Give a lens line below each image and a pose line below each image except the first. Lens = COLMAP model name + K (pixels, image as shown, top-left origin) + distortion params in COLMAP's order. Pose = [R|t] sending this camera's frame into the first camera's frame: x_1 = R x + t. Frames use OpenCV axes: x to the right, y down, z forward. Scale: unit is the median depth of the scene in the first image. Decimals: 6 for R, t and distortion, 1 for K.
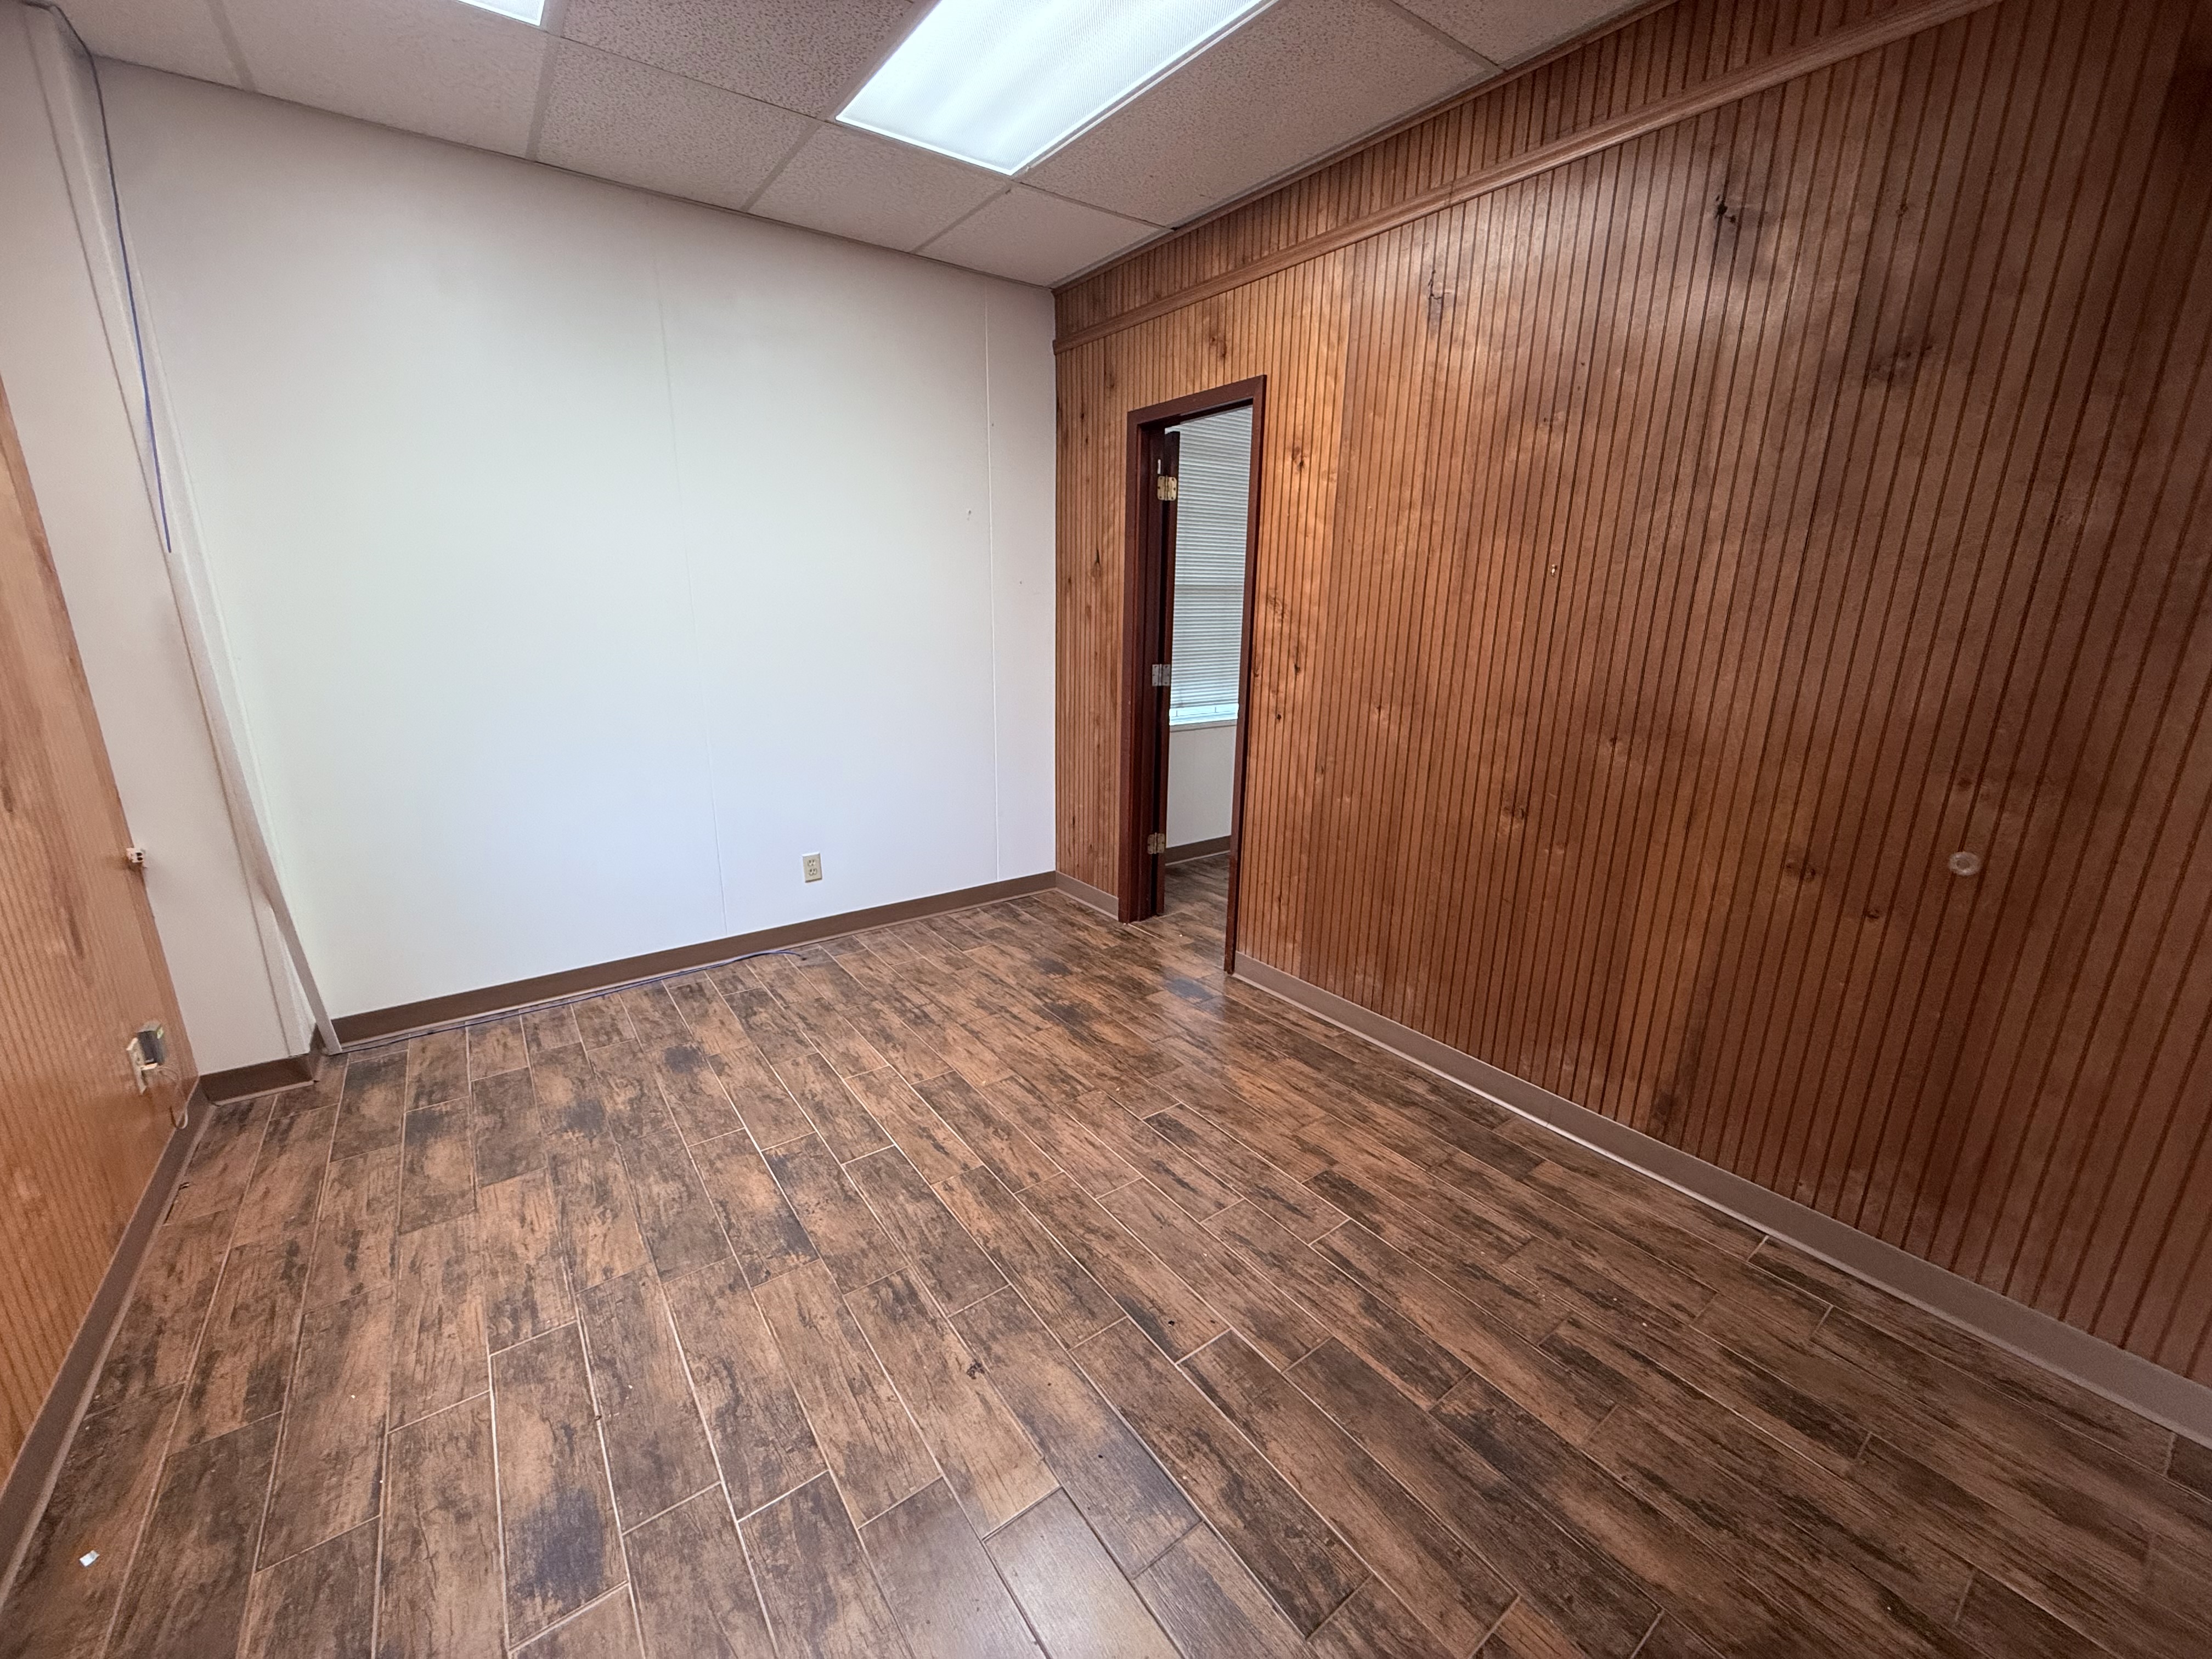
lens RADIAL K [[880.9, 0, 1099.1], [0, 880.9, 826.5], [0, 0, 1]] dist [0.001718, -0.000123]
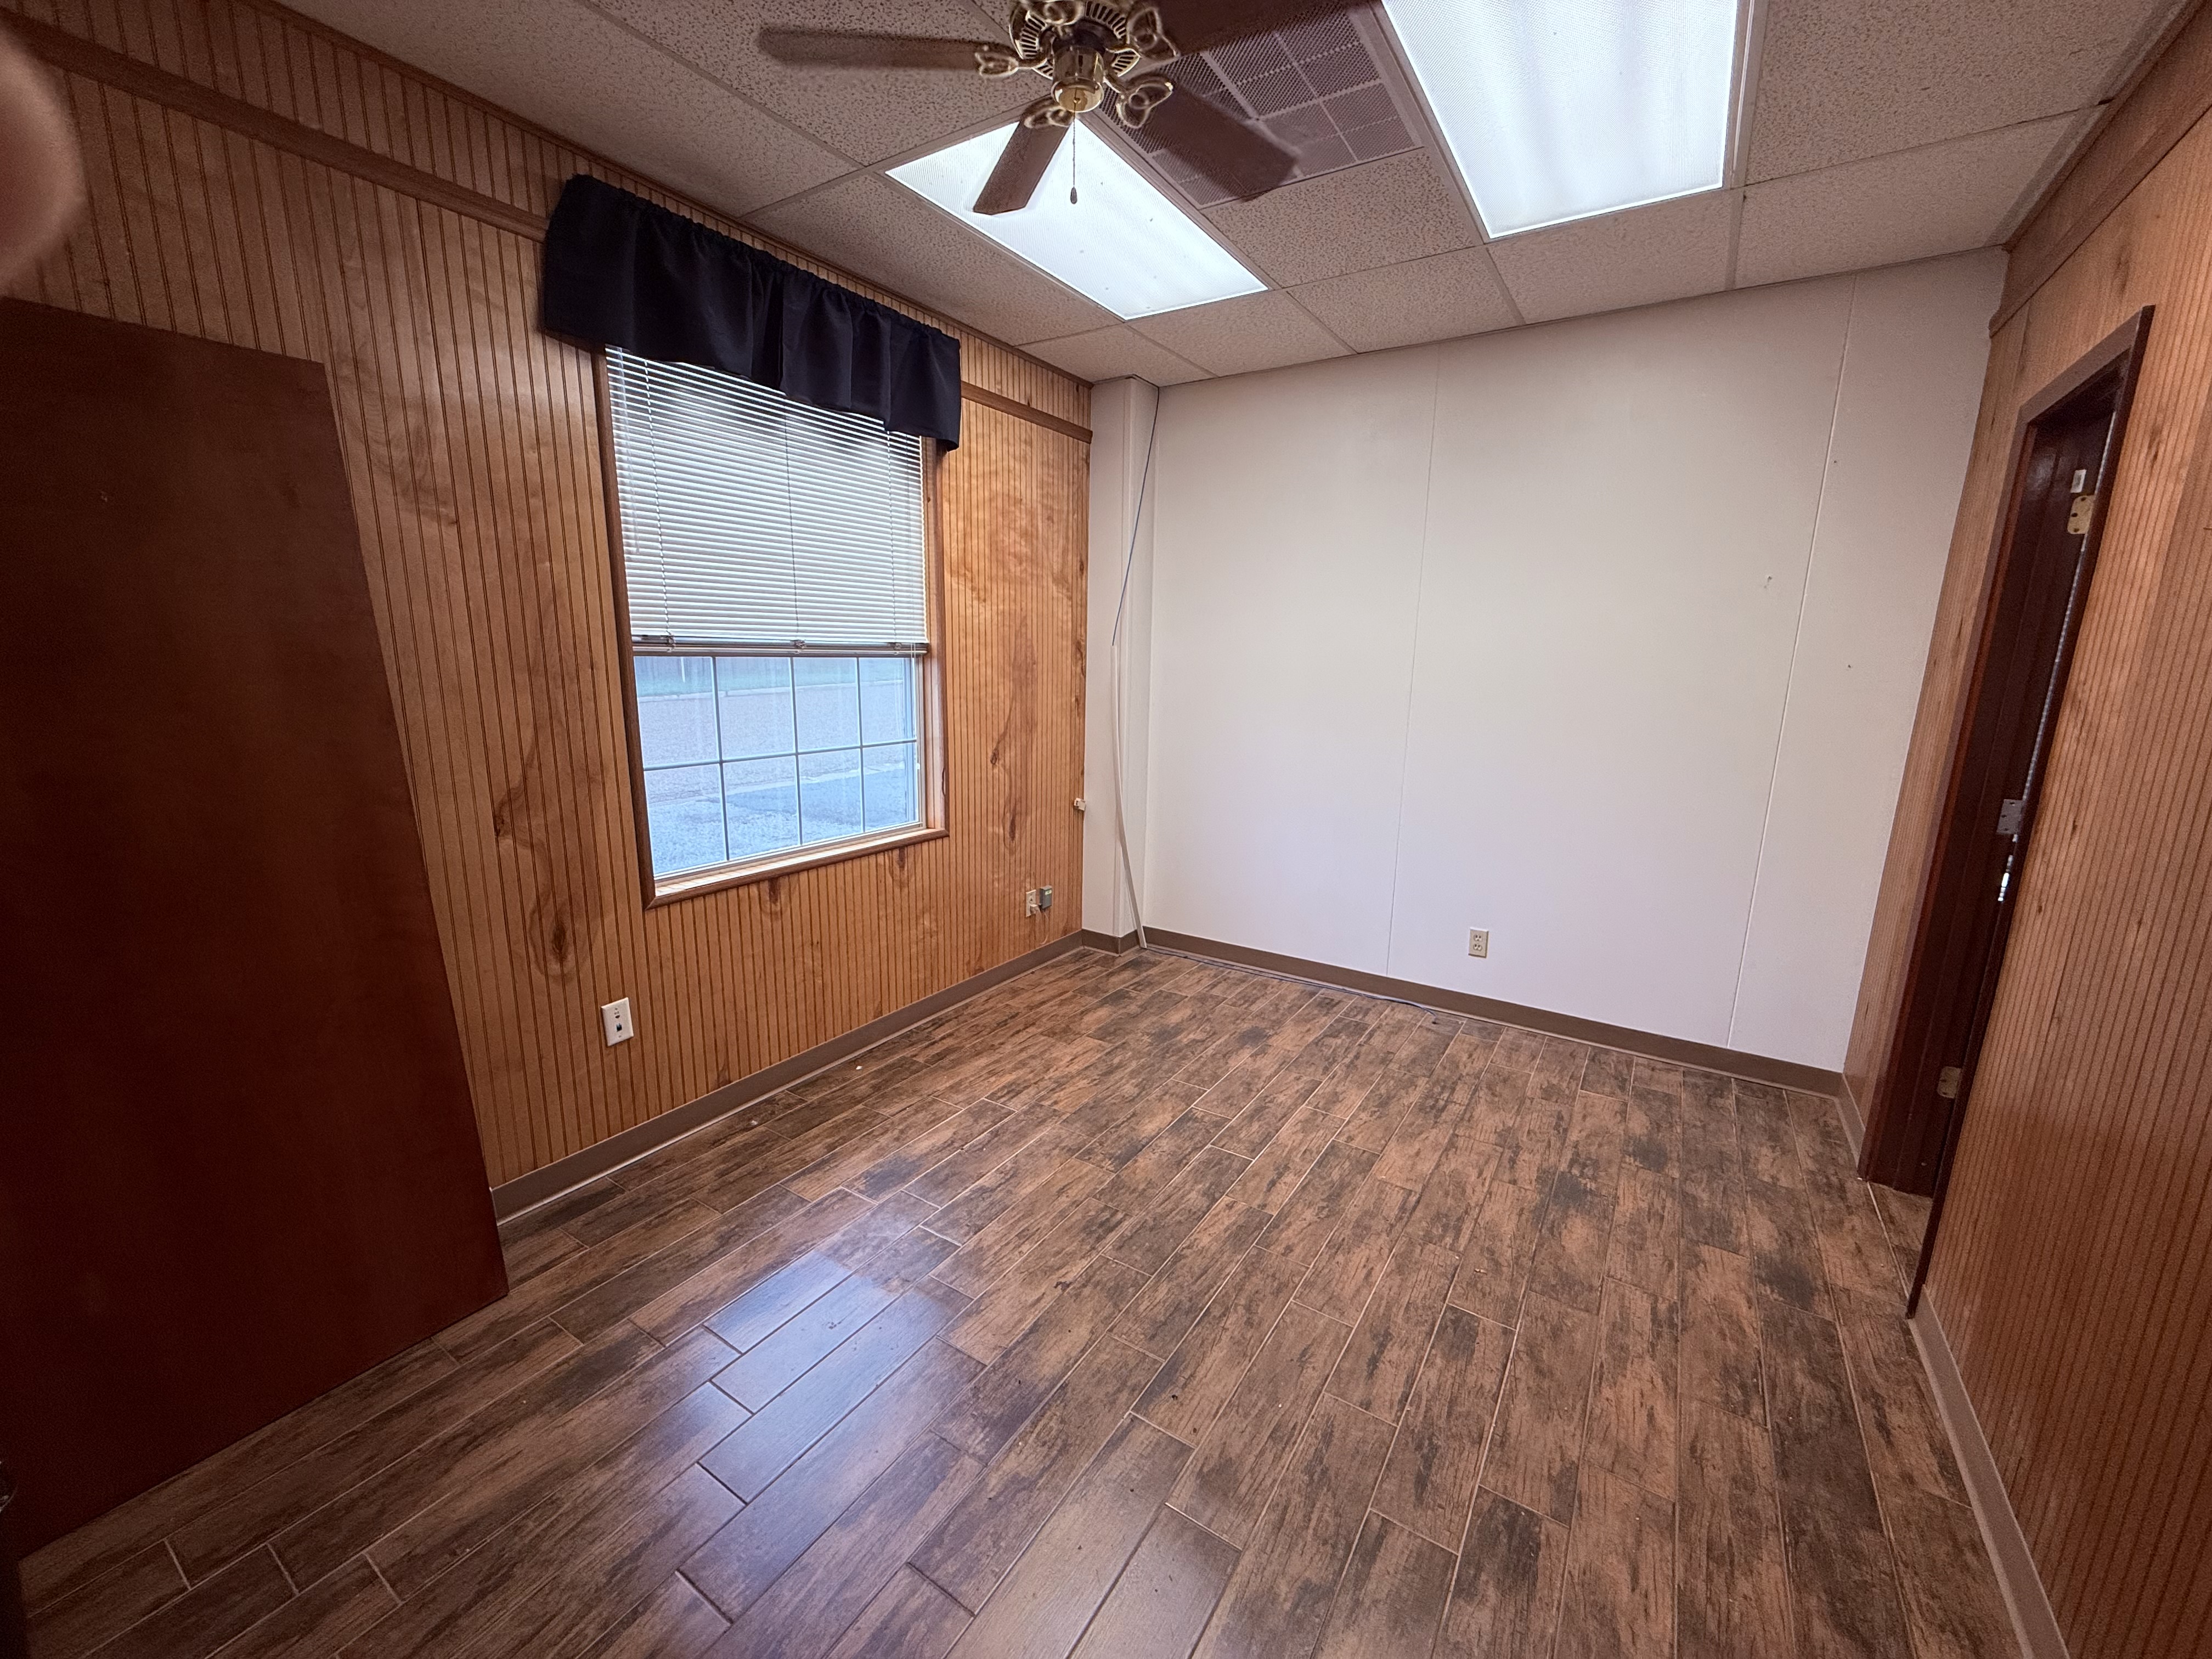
lens RADIAL K [[880.9, 0, 1099.1], [0, 880.9, 826.5], [0, 0, 1]] dist [0.001718, -0.000123]
pose [[0.352477, 0.179274, -0.918488, 0.597520], [-0.253735, 0.963022, 0.090593, -0.088699], [0.900766, 0.201121, 0.384931, 0.287372]]
